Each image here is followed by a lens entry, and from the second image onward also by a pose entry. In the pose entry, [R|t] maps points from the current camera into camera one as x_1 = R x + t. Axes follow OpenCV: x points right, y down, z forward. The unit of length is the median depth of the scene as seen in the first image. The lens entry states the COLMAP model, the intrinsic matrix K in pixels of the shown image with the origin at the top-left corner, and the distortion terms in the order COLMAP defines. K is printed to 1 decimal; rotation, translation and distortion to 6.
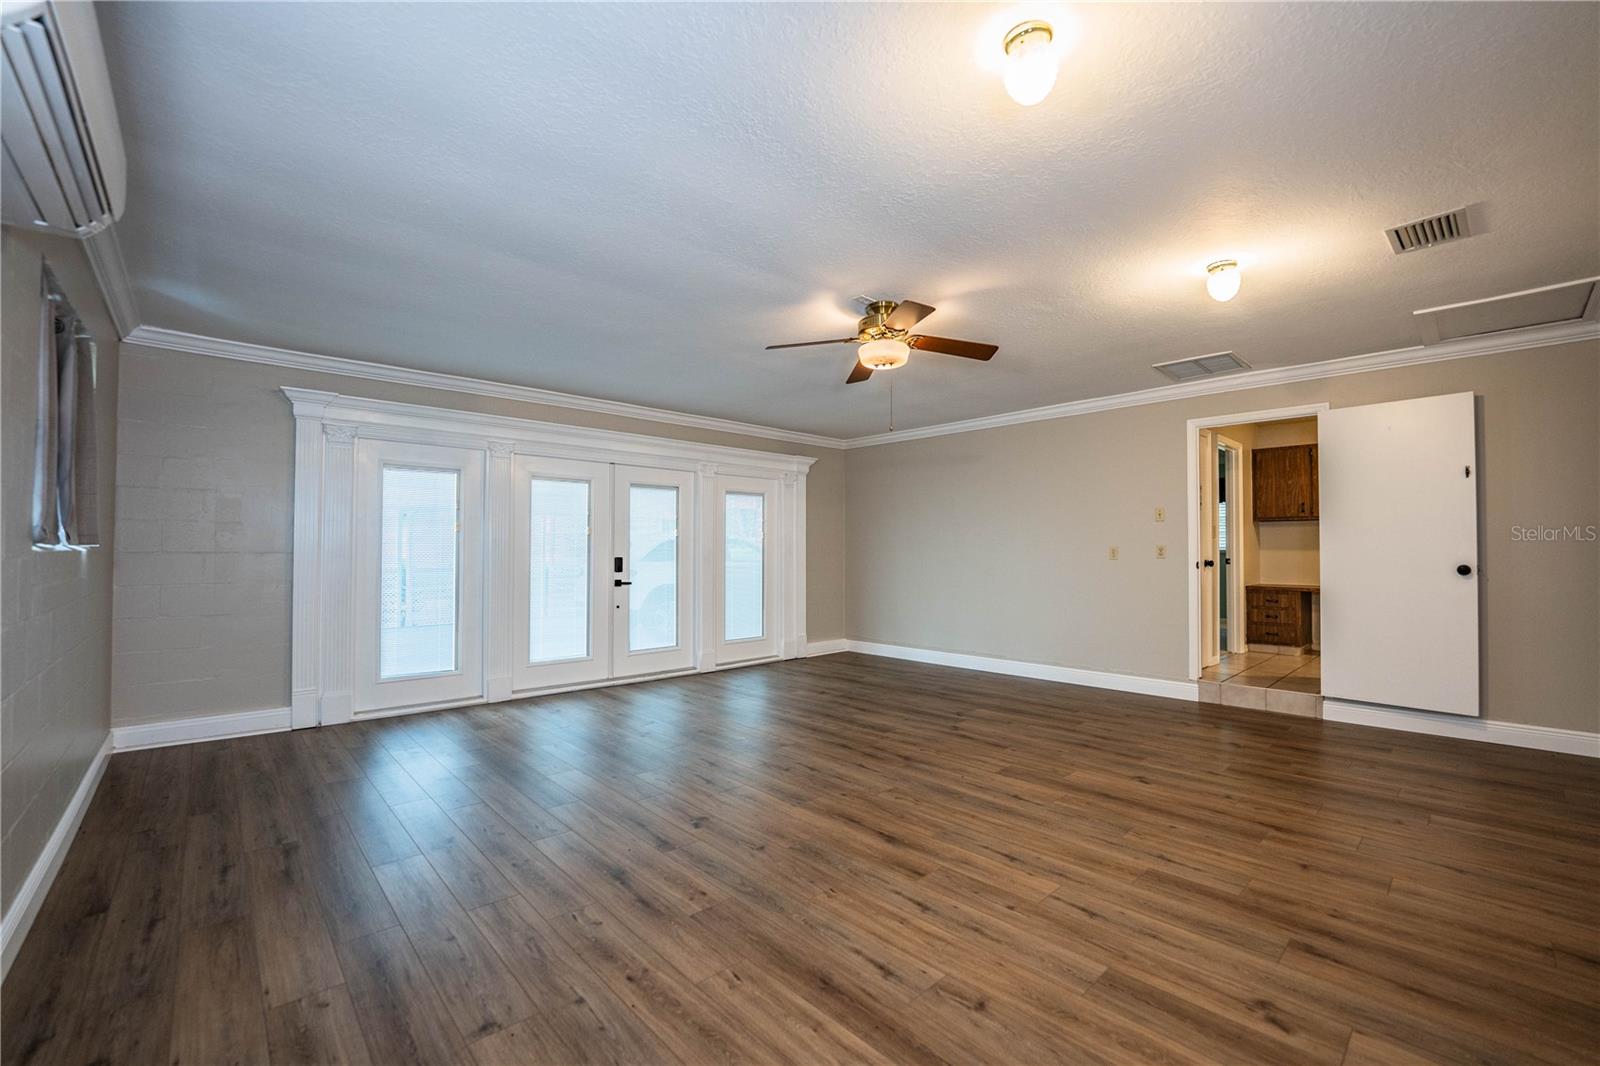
lens RADIAL K [[652.9, 0, 799.9], [0, 652.9, 539.0], [0, 0, 1]] dist [-0.023713, 0.000258]
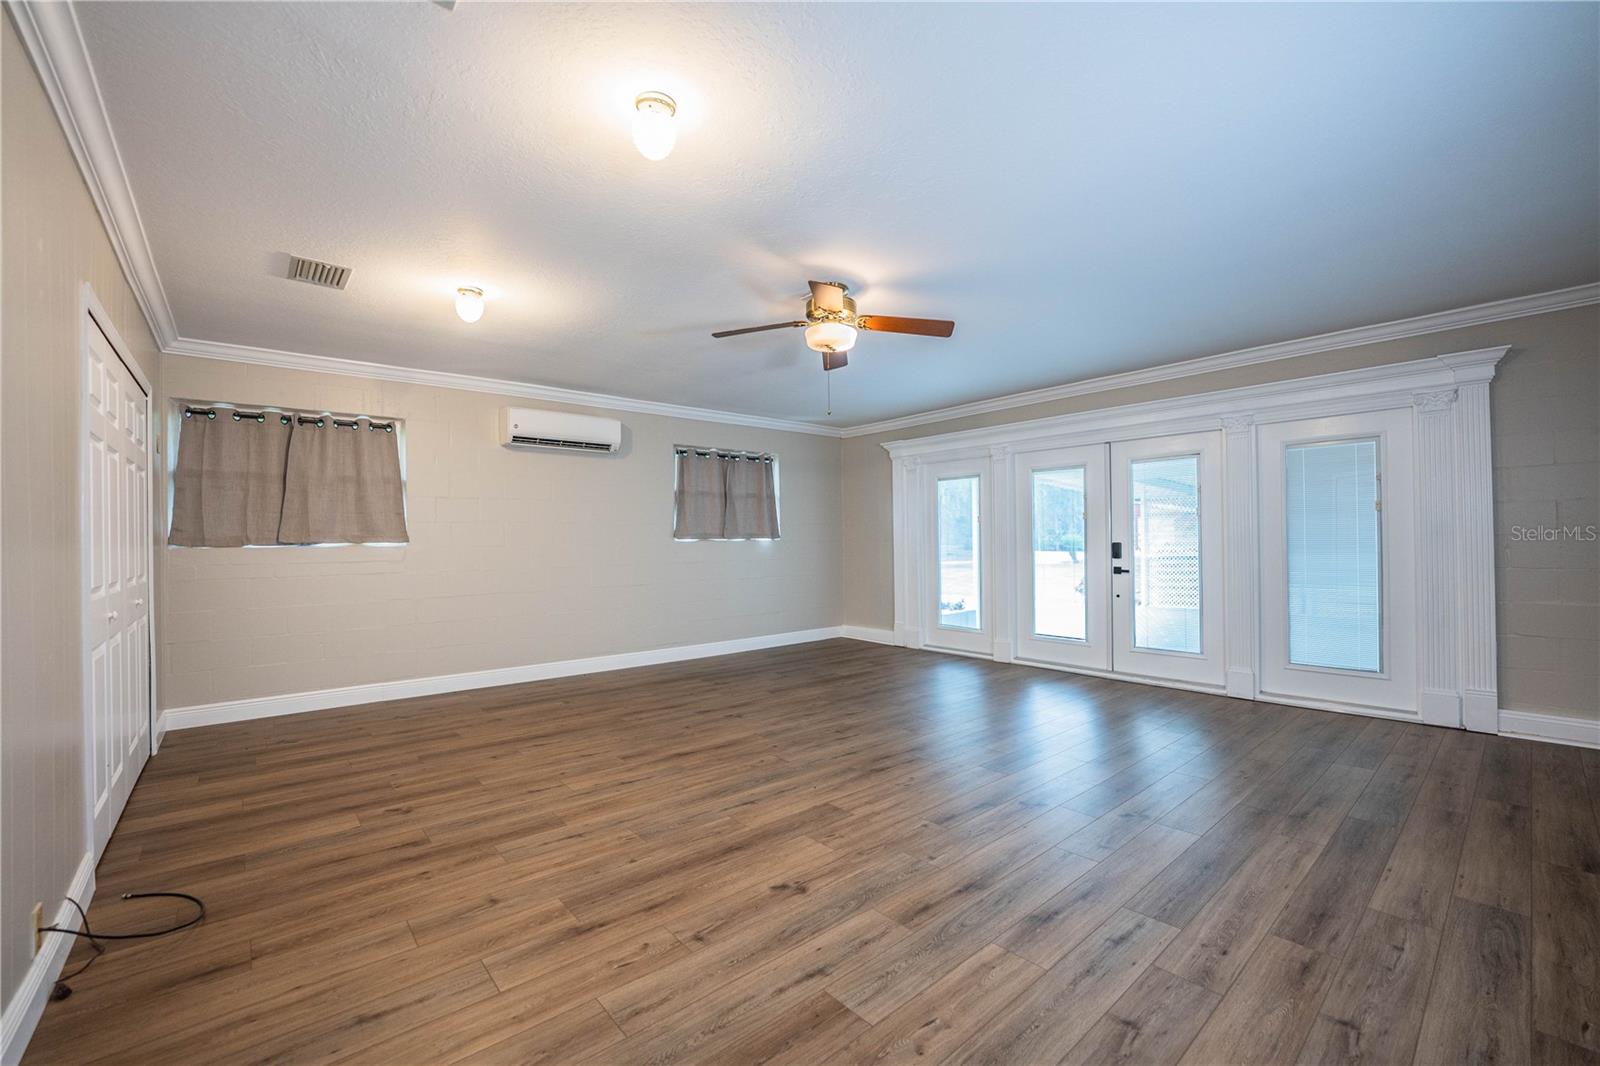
lens RADIAL K [[652.9, 0, 799.9], [0, 652.9, 539.0], [0, 0, 1]] dist [-0.023713, 0.000258]
pose [[-0.032555, -0.004106, -0.999462, 1.194409], [0.031898, 0.999478, -0.005145, 0.025162], [0.998961, -0.032048, -0.032407, 1.052092]]
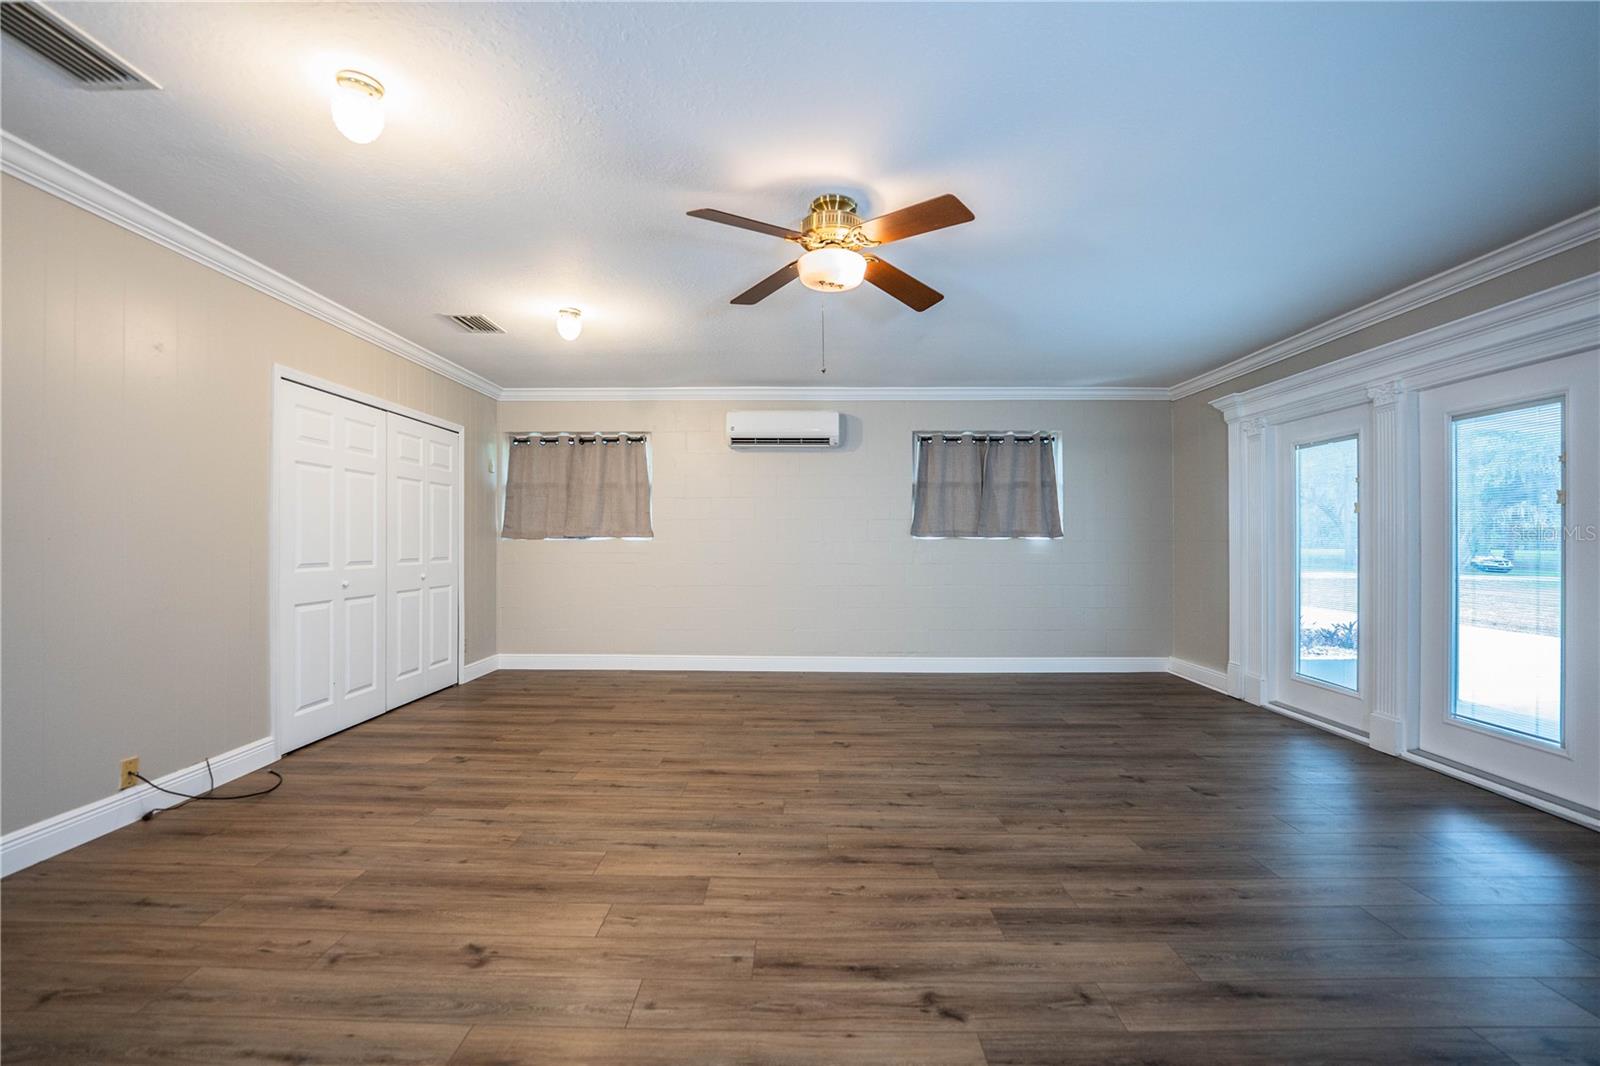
lens RADIAL K [[652.9, 0, 799.9], [0, 652.9, 539.0], [0, 0, 1]] dist [-0.023713, 0.000258]
pose [[-0.679837, -0.005299, -0.733344, 0.748761], [0.012208, 0.999754, -0.018542, 0.038575], [0.733261, -0.021558, -0.679605, 1.584959]]
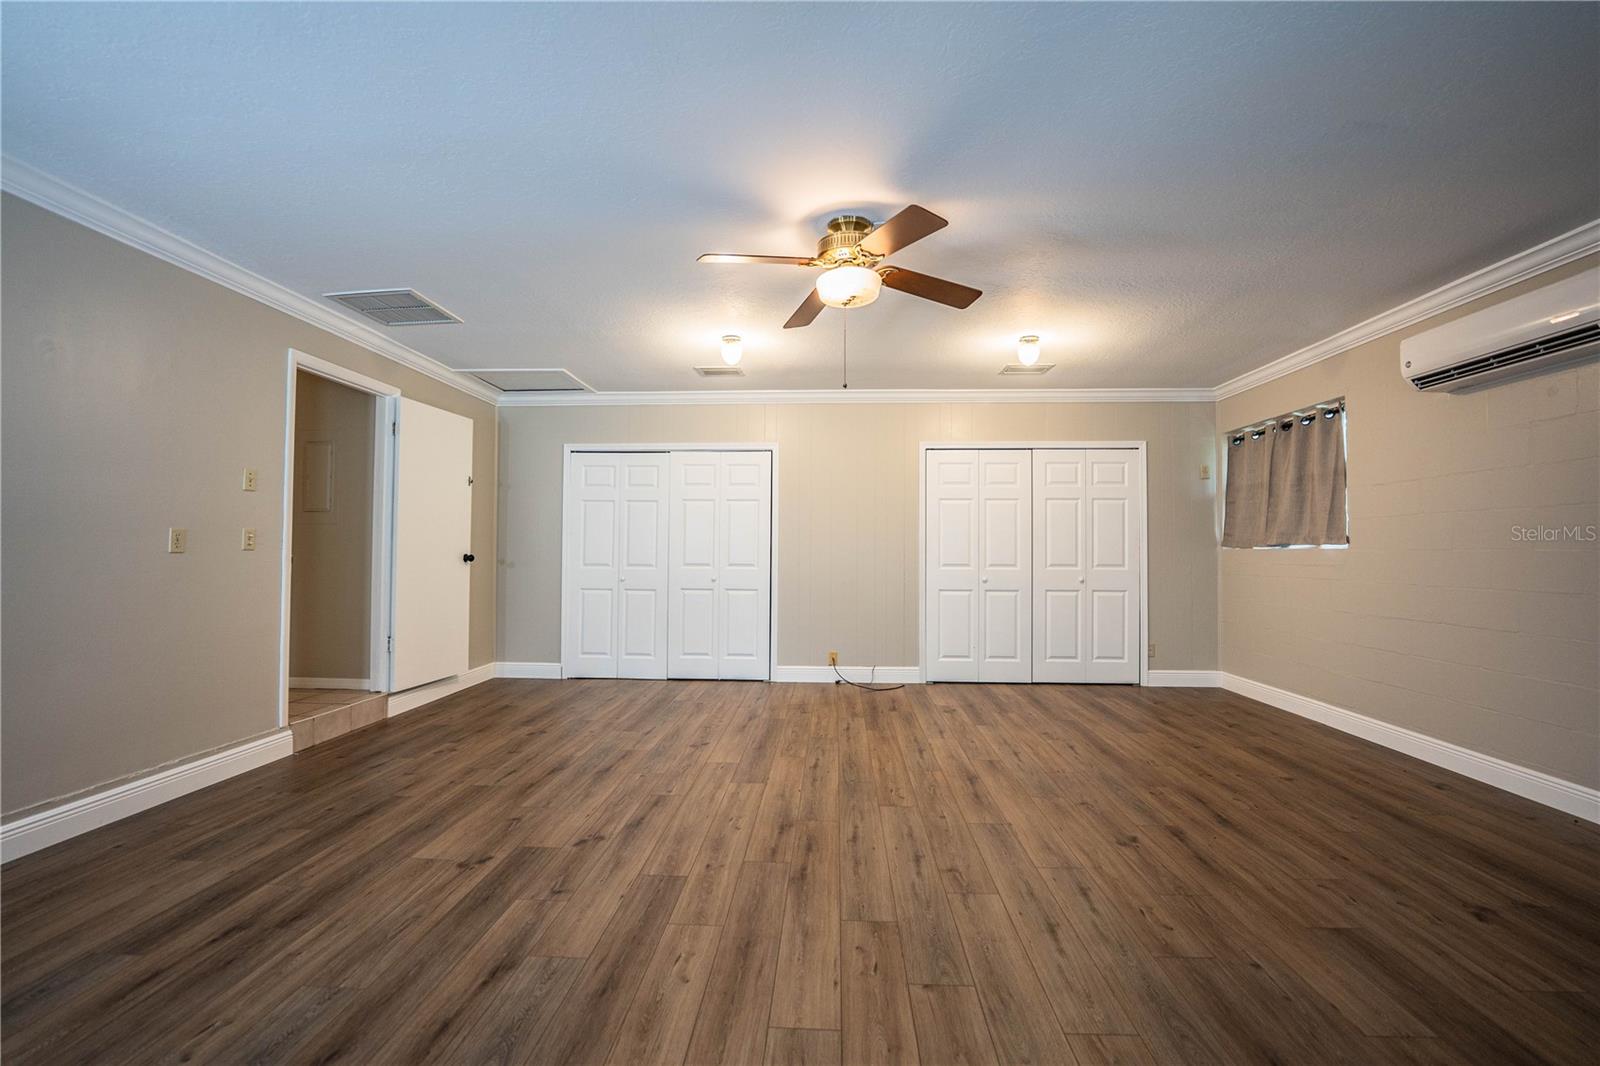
lens RADIAL K [[651.3, 0, 803.5], [0, 651.3, 538.5], [0, 0, 1]] dist [-0.021743, 0.000072]
pose [[-0.700328, 0.008905, 0.713766, -0.414861], [-0.019775, 0.999296, -0.031870, 0.045064], [-0.713548, -0.036434, -0.699659, 1.694525]]
